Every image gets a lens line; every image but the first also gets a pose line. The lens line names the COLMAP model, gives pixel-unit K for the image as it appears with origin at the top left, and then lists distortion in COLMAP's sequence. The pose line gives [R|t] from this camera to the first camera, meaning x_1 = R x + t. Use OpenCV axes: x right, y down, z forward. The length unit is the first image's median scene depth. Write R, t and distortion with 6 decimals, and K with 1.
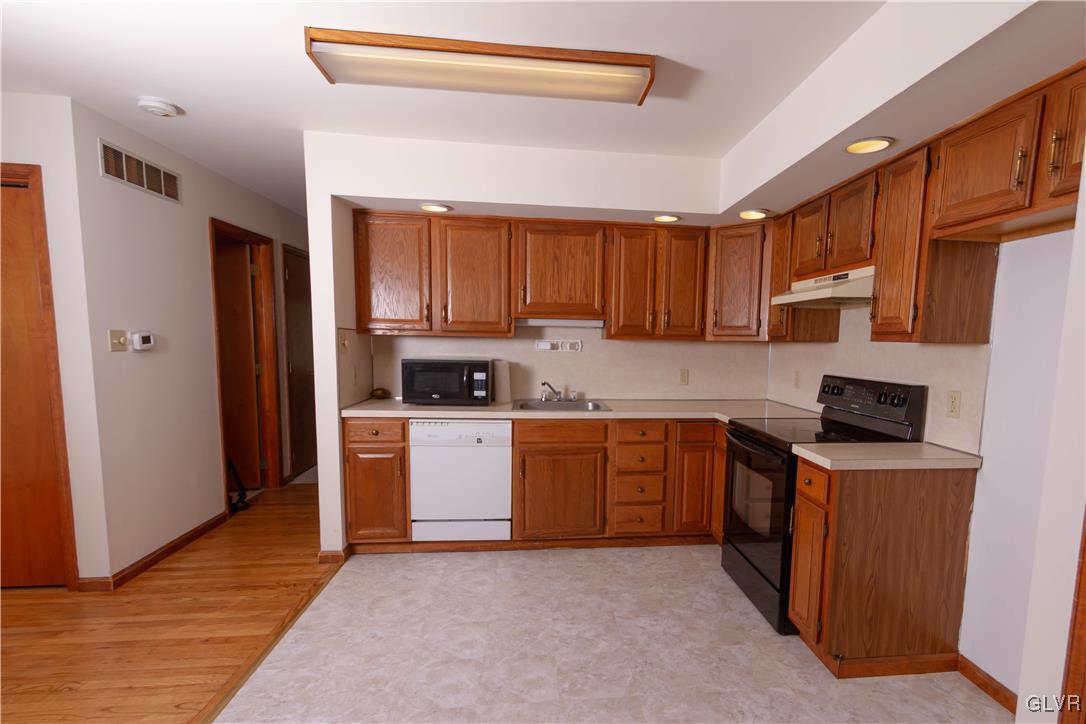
lens RADIAL K [[542.6, 0, 543.6], [0, 542.6, 398.8], [0, 0, 1]] dist [-0.000593, 0.000207]
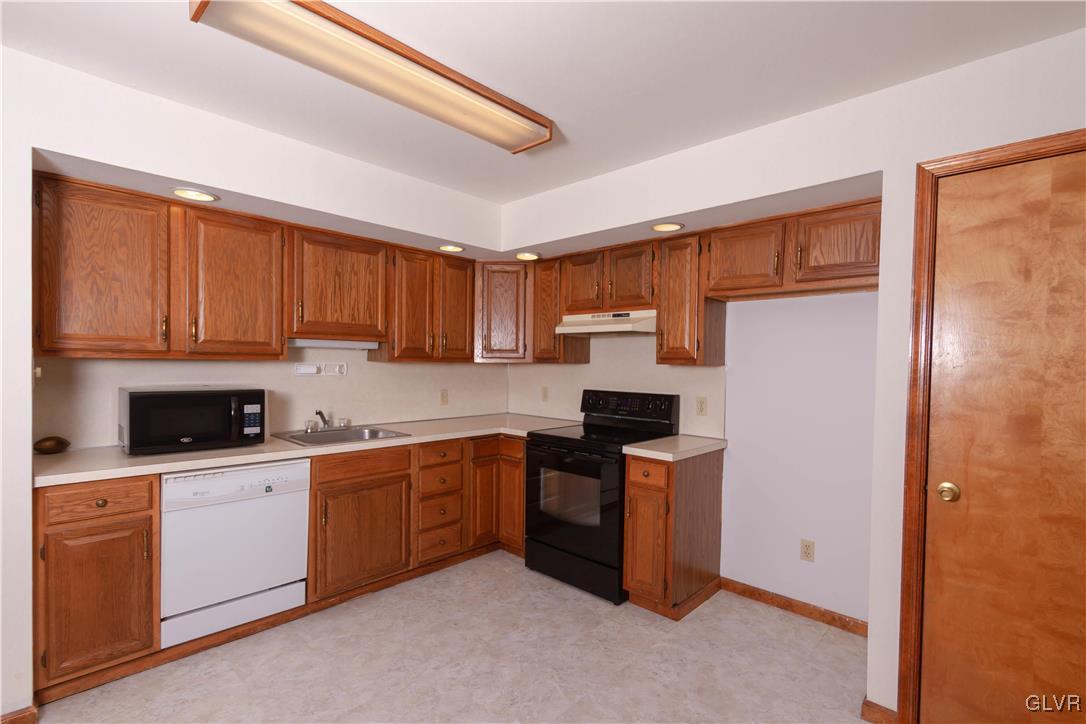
lens RADIAL K [[532.8, 0, 542.2], [0, 532.8, 370.6], [0, 0, 1]] dist [0.001808, 0.000170]
pose [[0.745026, -0.018929, 0.666767, -0.333253], [0.072865, 0.995925, -0.053143, -0.025794], [-0.663044, 0.088177, 0.743369, 0.126515]]
